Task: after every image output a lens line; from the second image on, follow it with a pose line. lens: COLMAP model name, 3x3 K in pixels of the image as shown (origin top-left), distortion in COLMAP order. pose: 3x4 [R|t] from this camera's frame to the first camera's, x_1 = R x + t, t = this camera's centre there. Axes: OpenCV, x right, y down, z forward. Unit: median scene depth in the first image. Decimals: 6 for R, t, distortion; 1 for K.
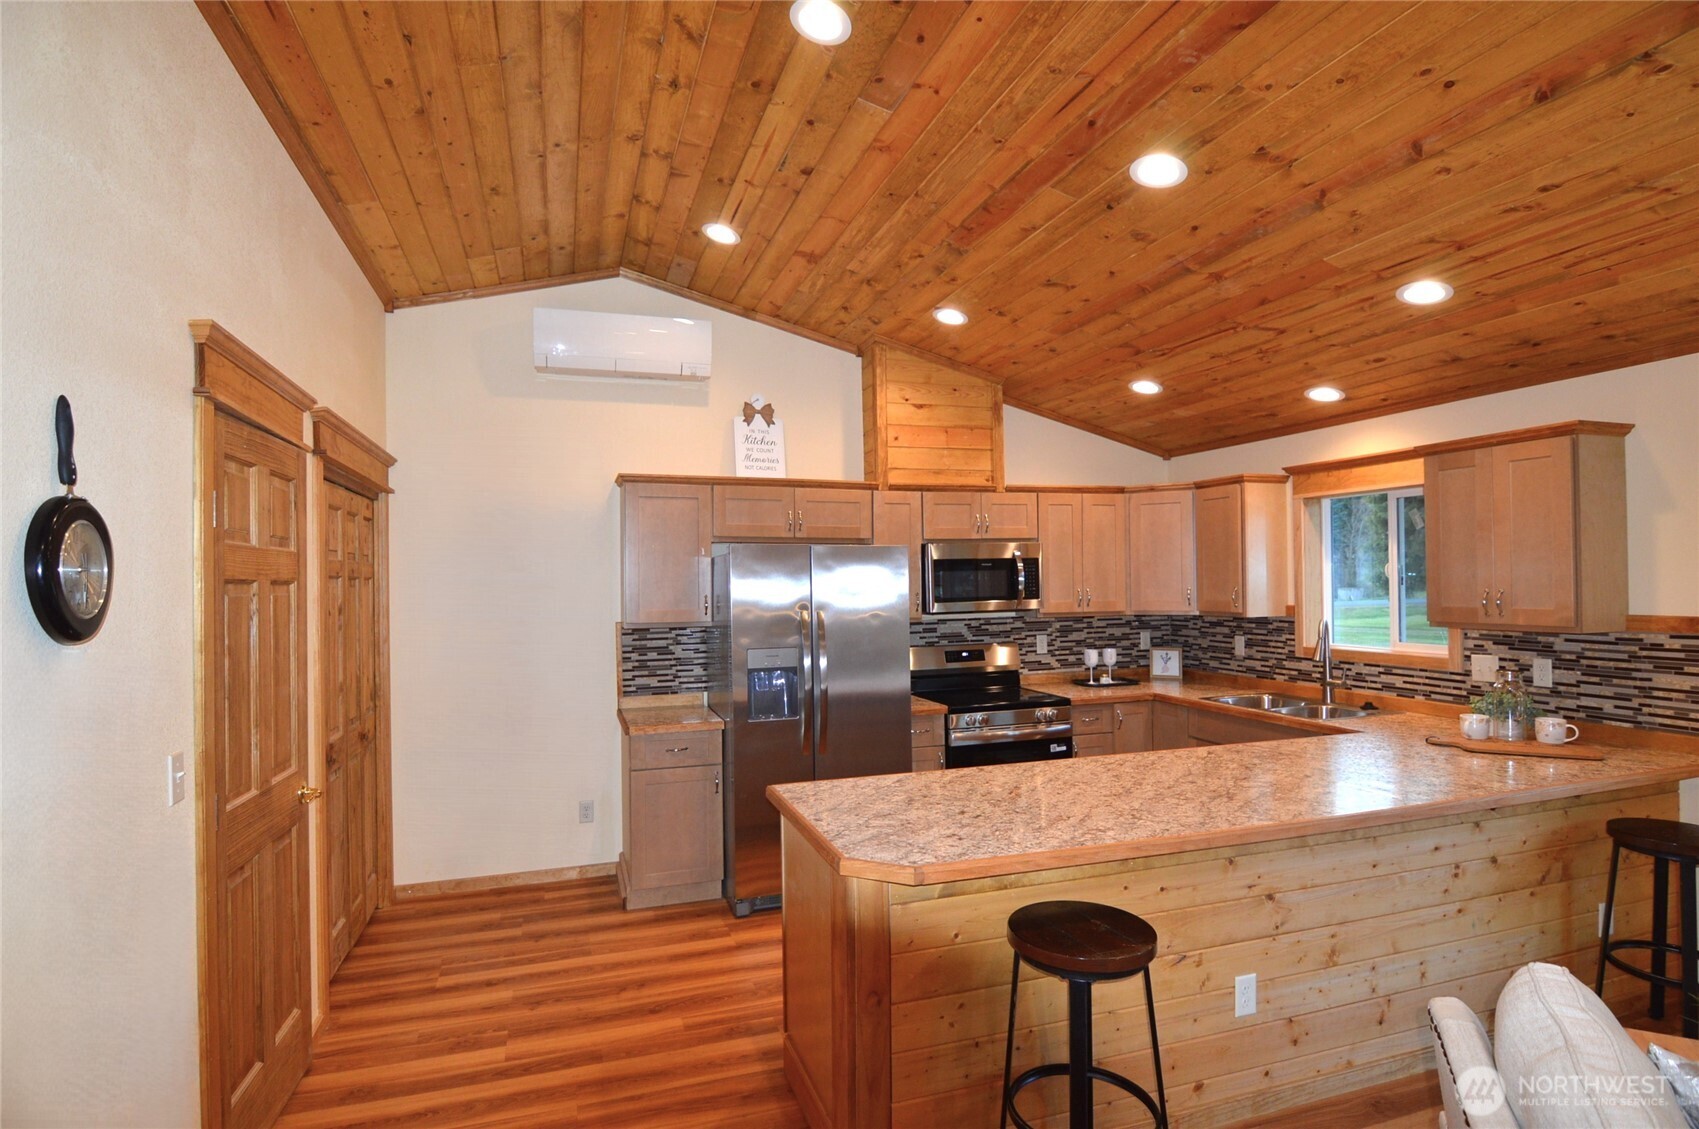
lens RADIAL K [[862.9, 0, 842.6], [0, 862.9, 574.7], [0, 0, 1]] dist [-0.002256, -0.013605]
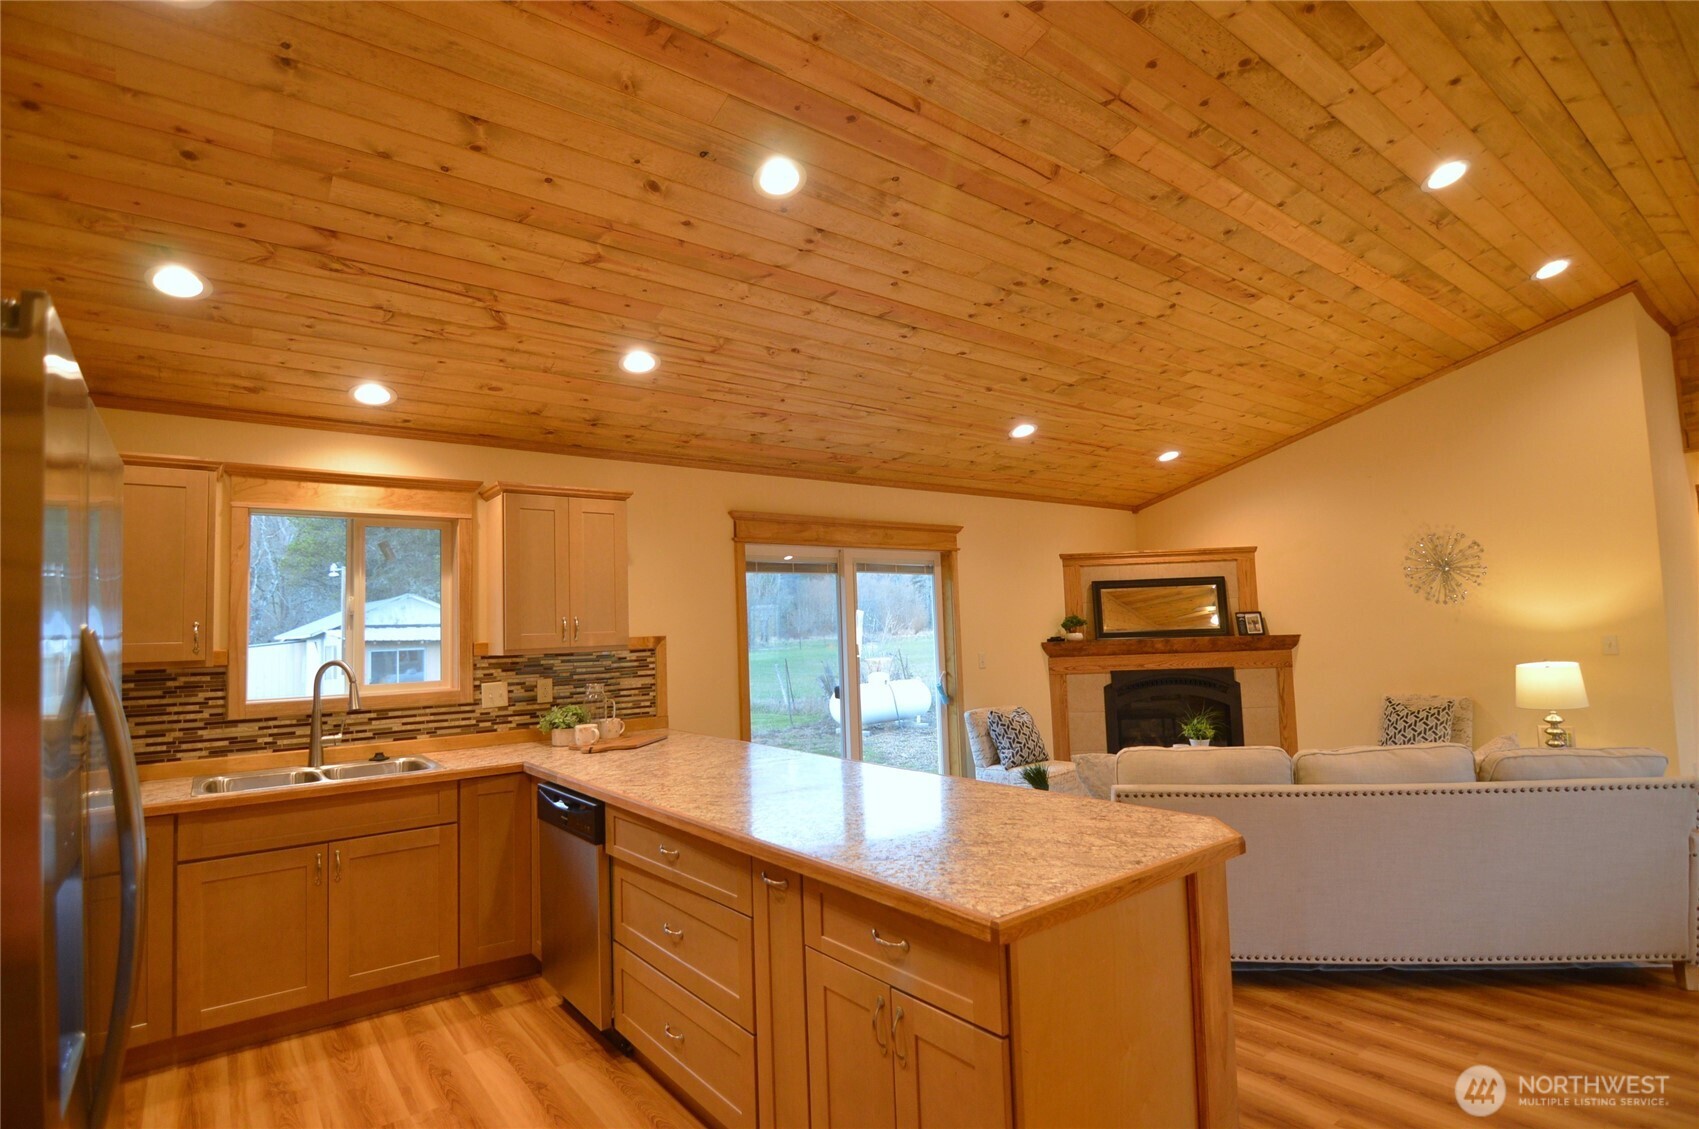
lens RADIAL K [[832.6, 0, 842.8], [0, 832.6, 574.2], [0, 0, 1]] dist [-0.002542, -0.013085]
pose [[-0.329143, 0.089046, 0.940072, -0.325137], [0.032256, 0.996023, -0.083053, 0.047989], [-0.943729, 0.002986, -0.330706, 0.759700]]
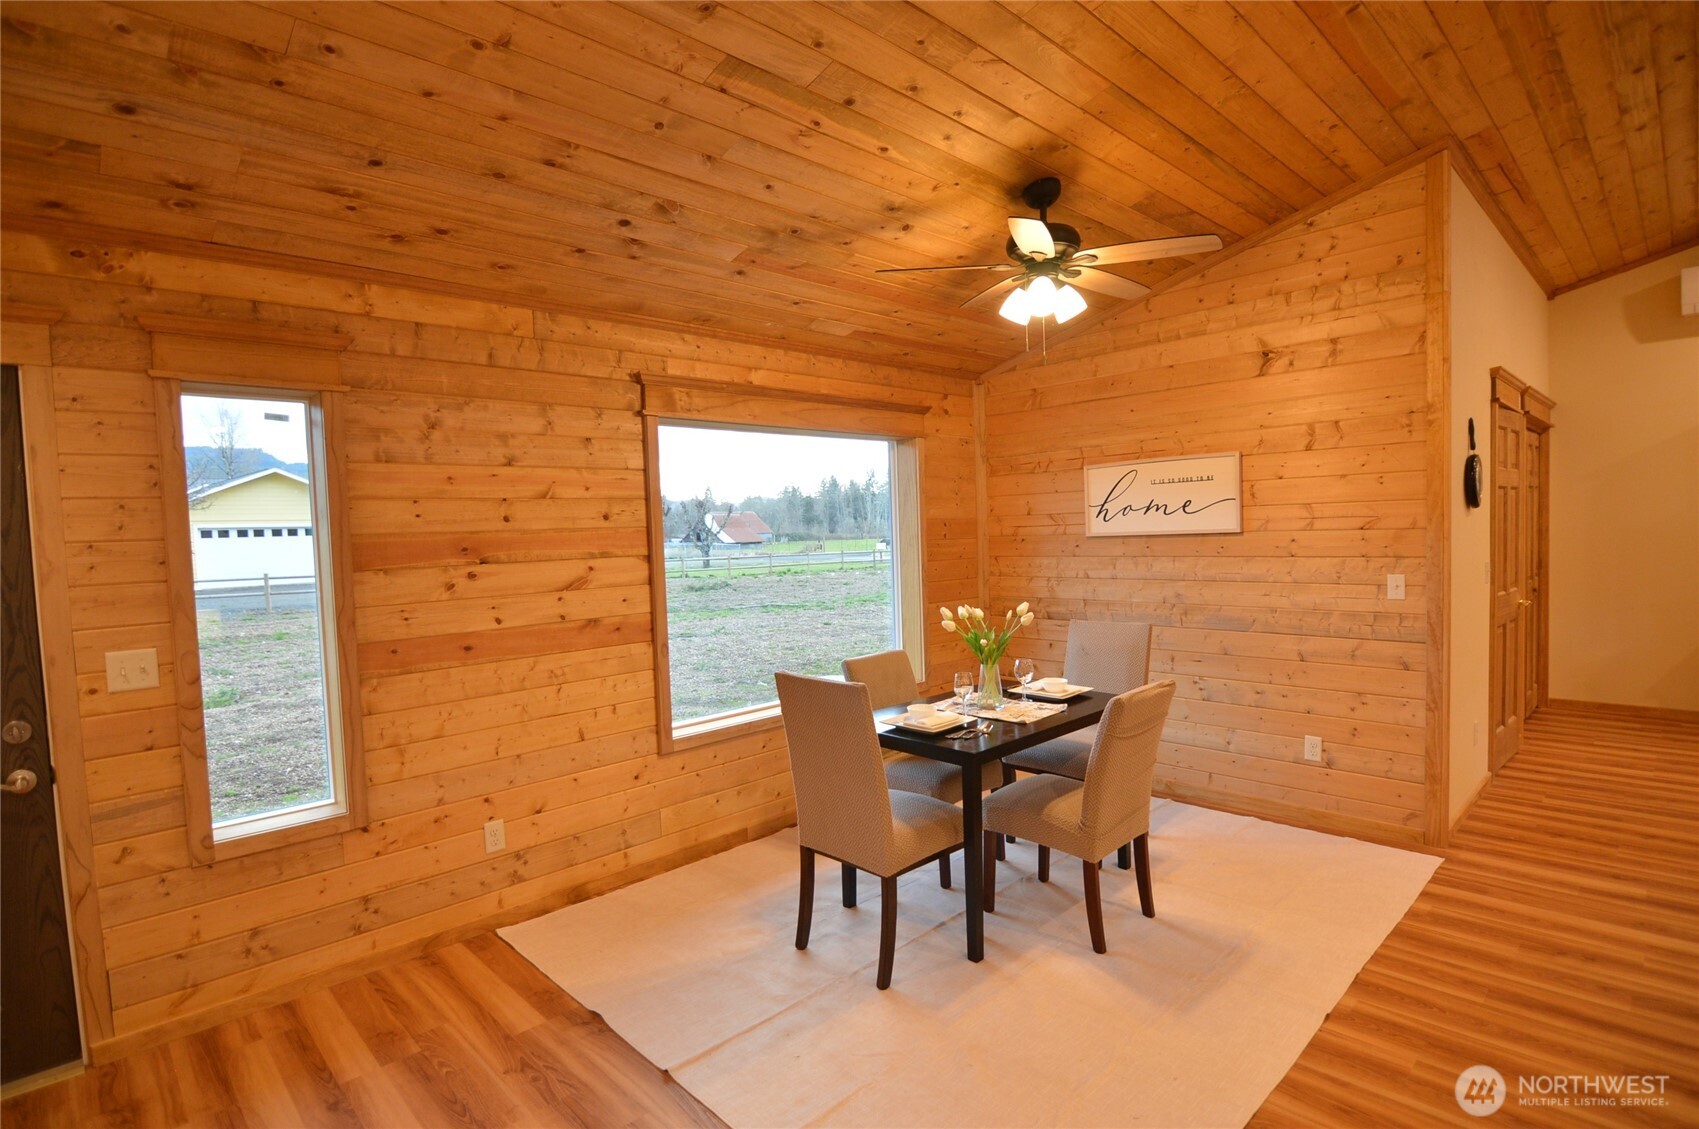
lens RADIAL K [[836.0, 0, 842.6], [0, 836.0, 574.0], [0, 0, 1]] dist [-0.003905, -0.010342]
pose [[0.436840, 0.043896, -0.898467, 0.194307], [0.038139, 0.997007, 0.067254, 0.010671], [0.898730, -0.063646, 0.433859, -0.626082]]
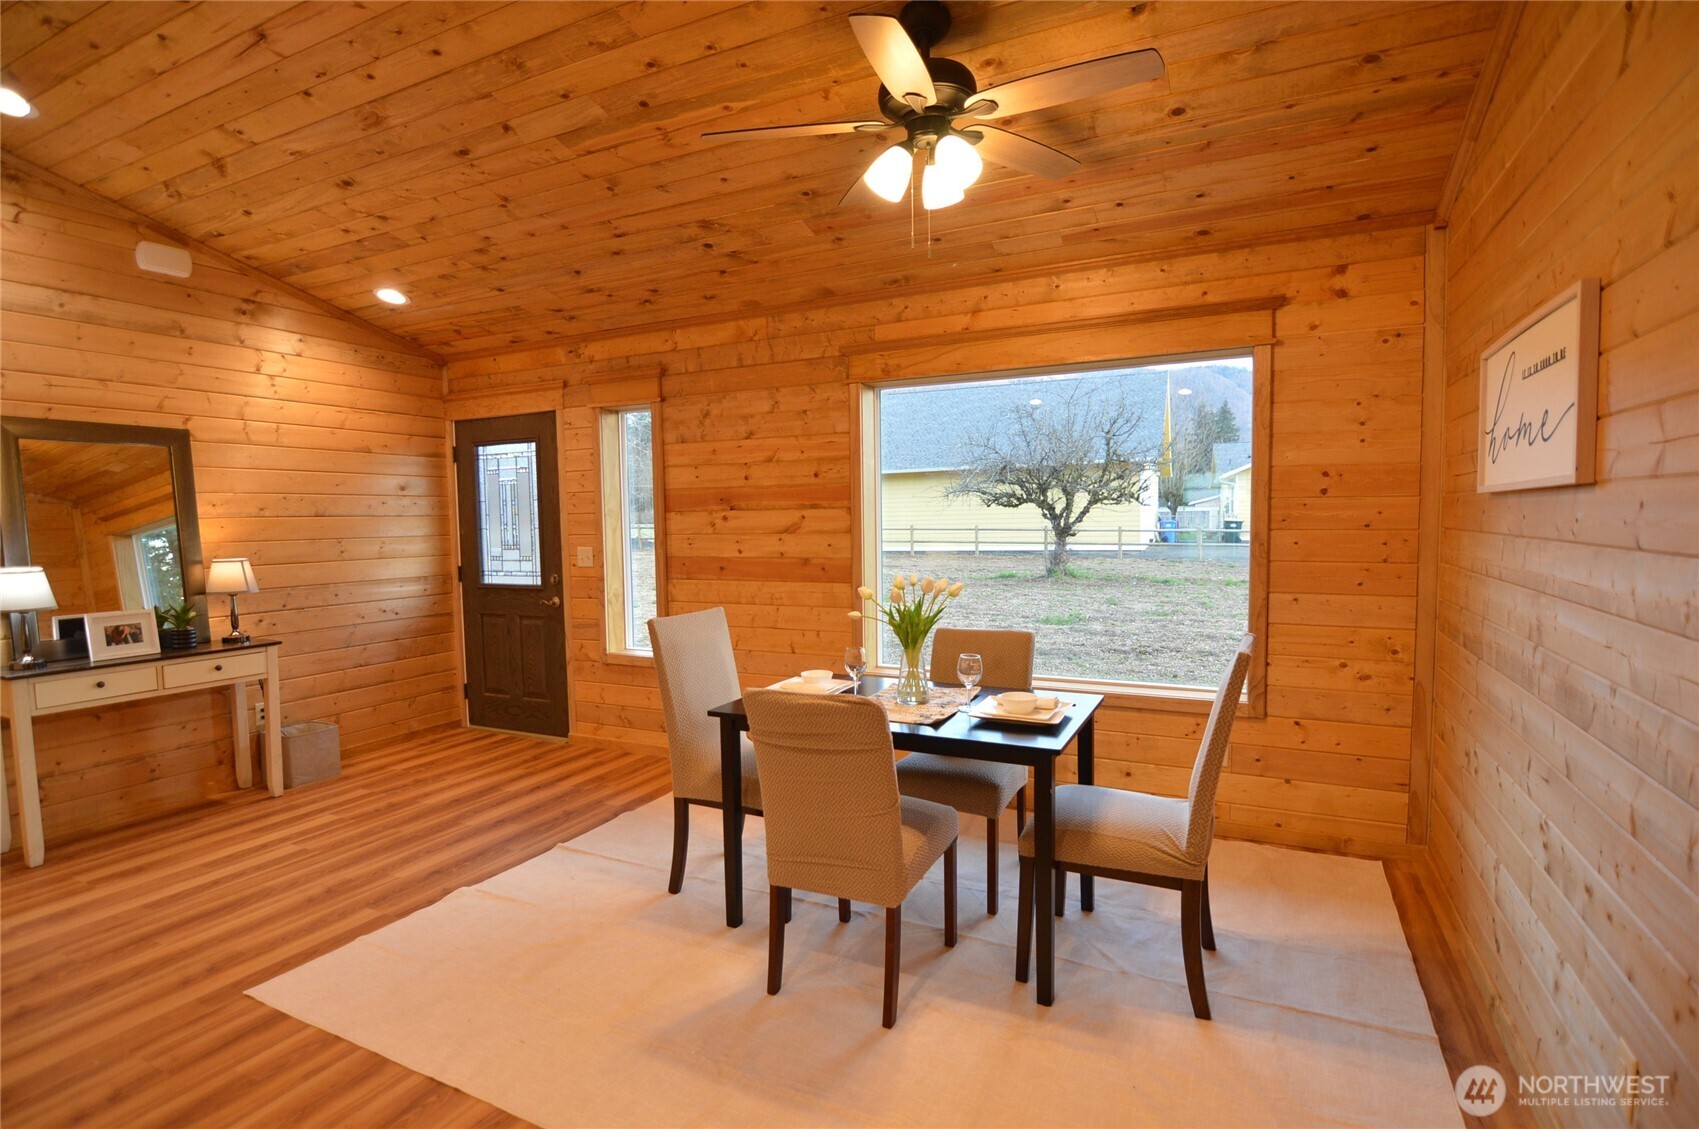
lens RADIAL K [[832.6, 0, 842.8], [0, 832.6, 574.2], [0, 0, 1]] dist [-0.002542, -0.013085]
pose [[-0.701747, 0.071711, -0.708808, 0.051385], [0.030265, 0.997024, 0.070907, 0.046042], [0.711783, 0.028306, -0.701829, 0.160671]]
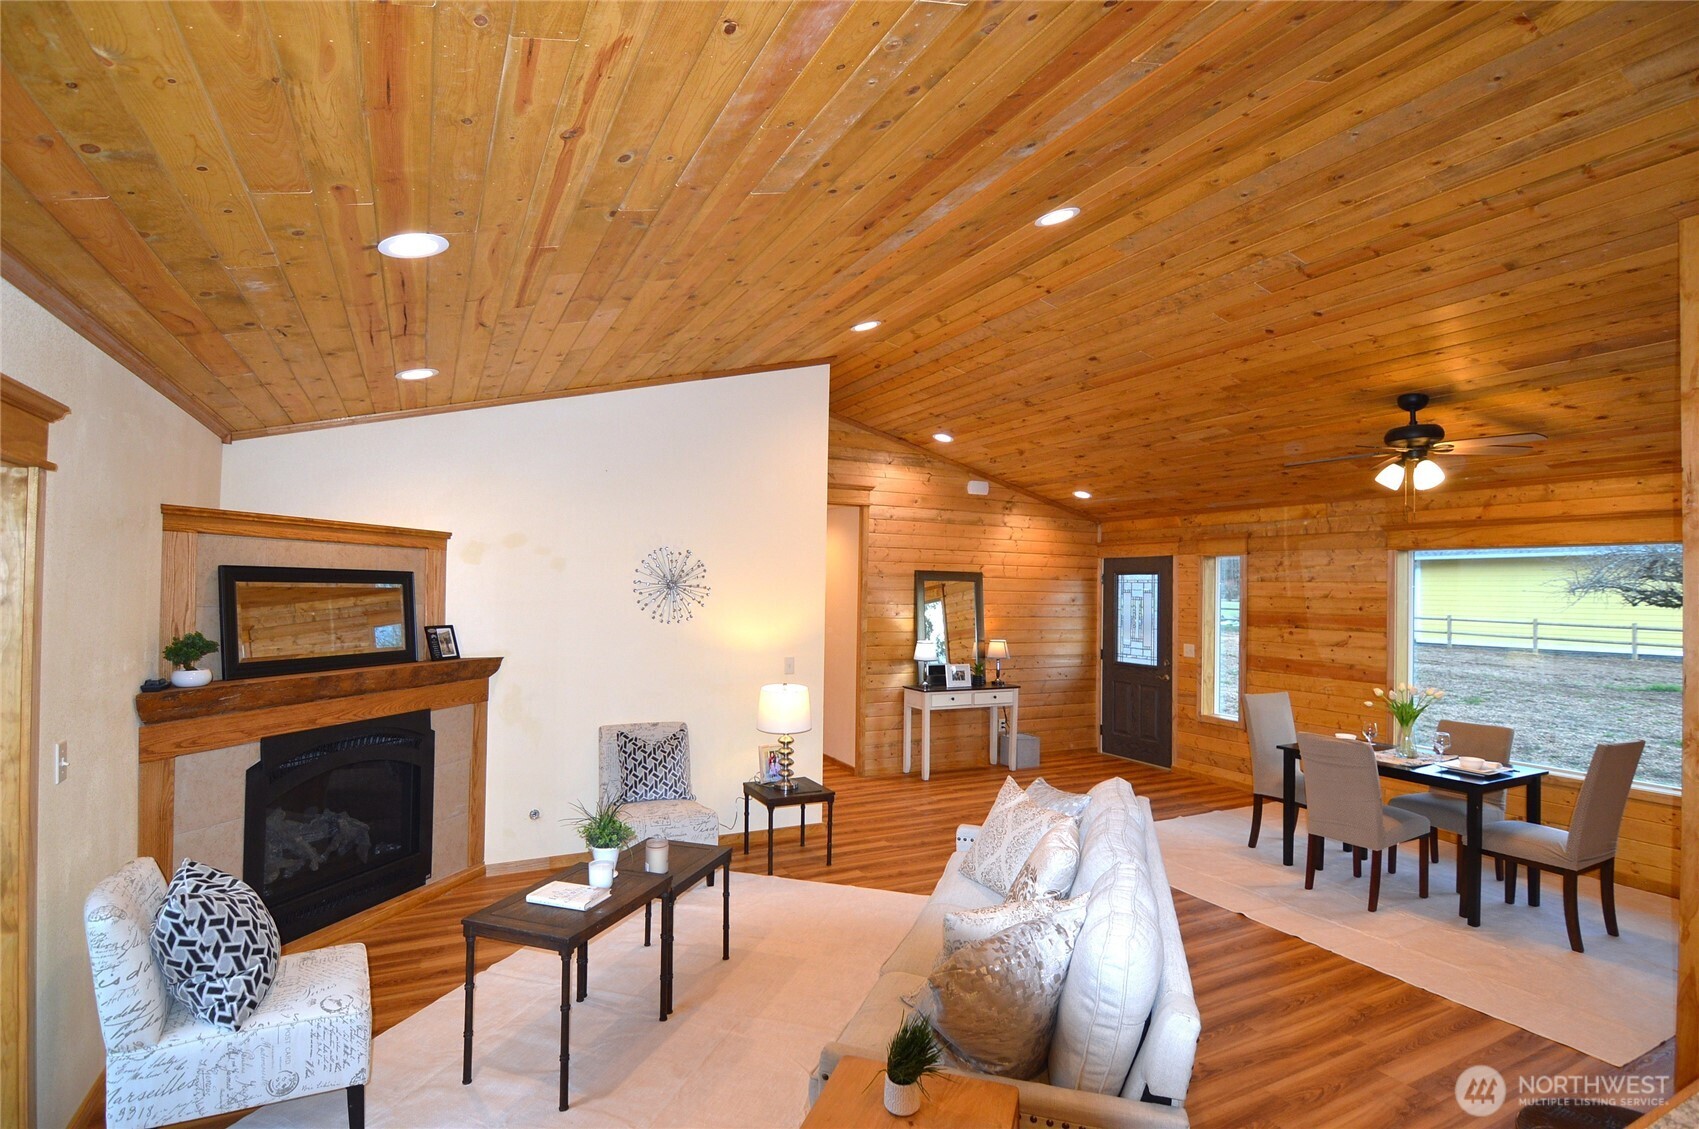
lens RADIAL K [[832.6, 0, 842.8], [0, 832.6, 574.2], [0, 0, 1]] dist [-0.002542, -0.013085]
pose [[-0.987874, -0.005469, -0.155163, 0.449308], [-0.001982, 0.999742, -0.022621, -0.021299], [0.155247, -0.022040, -0.987630, 0.687504]]
